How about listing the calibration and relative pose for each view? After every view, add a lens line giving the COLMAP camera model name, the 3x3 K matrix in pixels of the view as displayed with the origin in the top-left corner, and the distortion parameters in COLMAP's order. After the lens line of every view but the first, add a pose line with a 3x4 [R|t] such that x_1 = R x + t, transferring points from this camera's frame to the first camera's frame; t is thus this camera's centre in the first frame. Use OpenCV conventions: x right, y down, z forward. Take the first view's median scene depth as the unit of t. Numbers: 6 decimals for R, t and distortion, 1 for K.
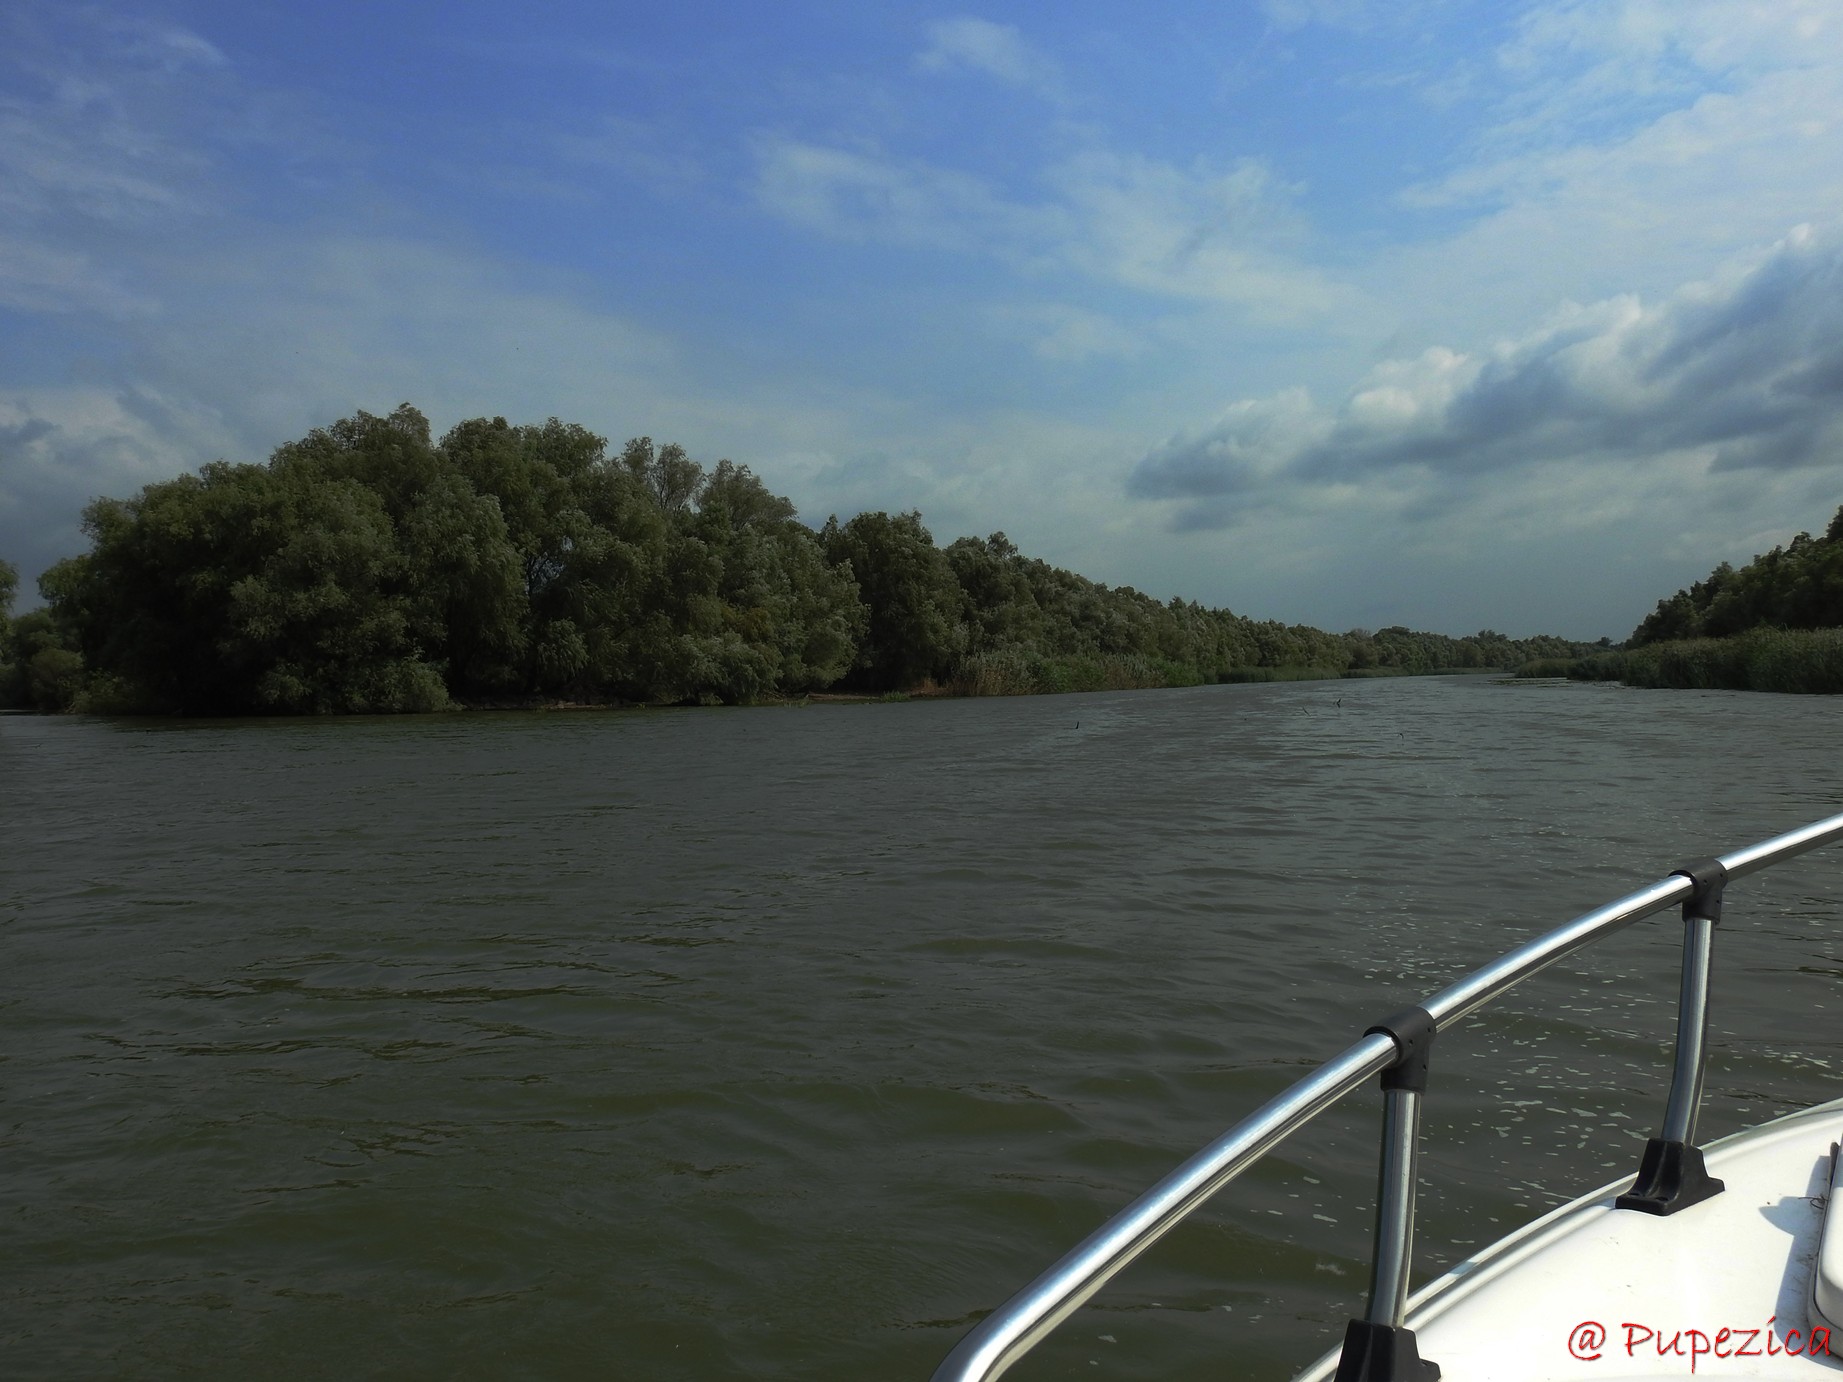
lens RADIAL K [[1622.2, 0, 921.5], [0, 1622.2, 691.0], [0, 0, 1]] dist [-0.002206, -0.013175]
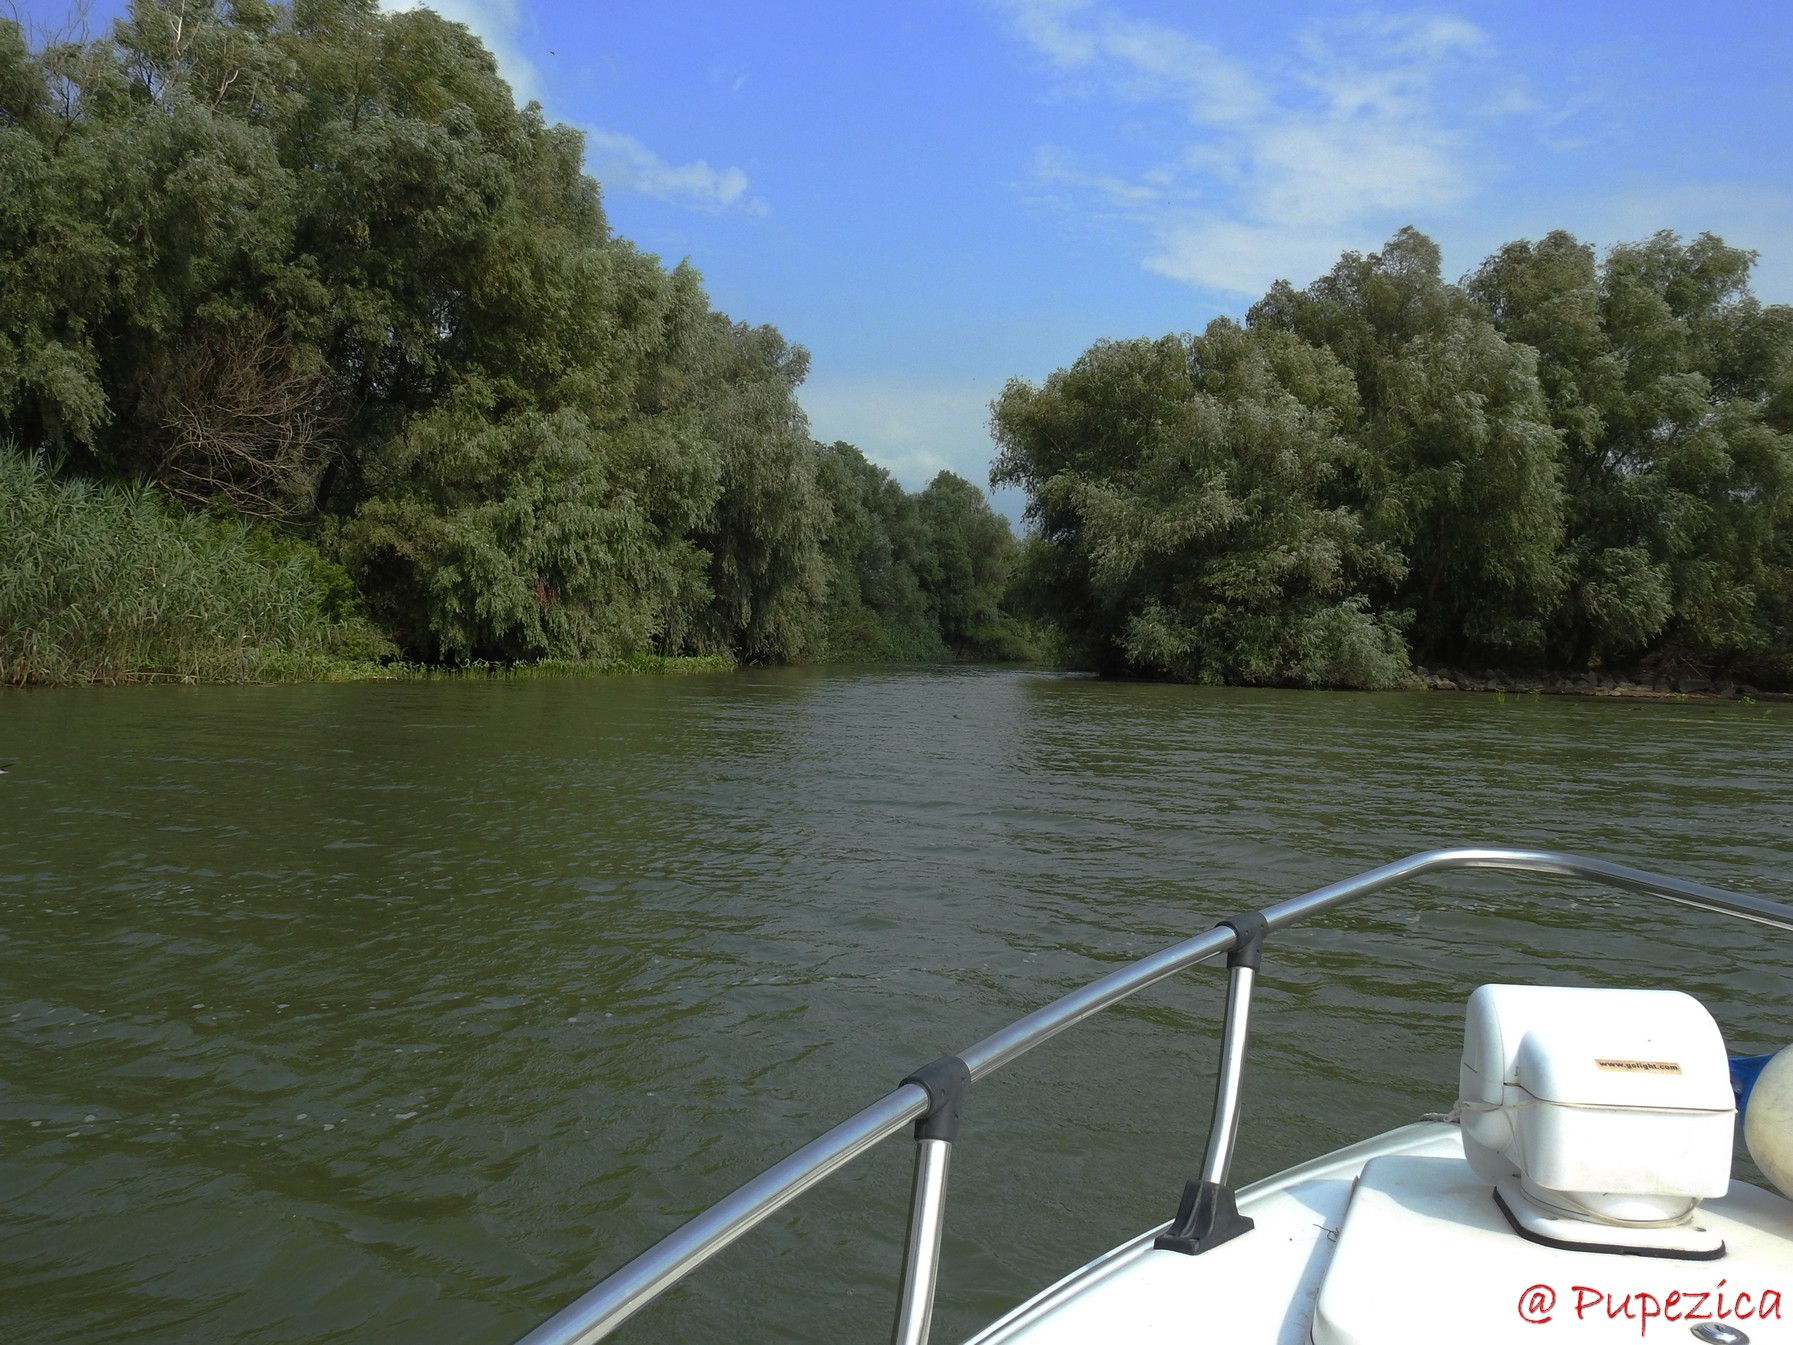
lens RADIAL K [[1578.2, 0, 896.5], [0, 1578.2, 672.5], [0, 0, 1]] dist [-0.002206, -0.013175]
pose [[0.728427, 0.049727, -0.683317, -0.018558], [-0.046371, 0.998654, 0.023243, 0.001029], [0.683553, 0.014755, 0.729752, 0.373732]]
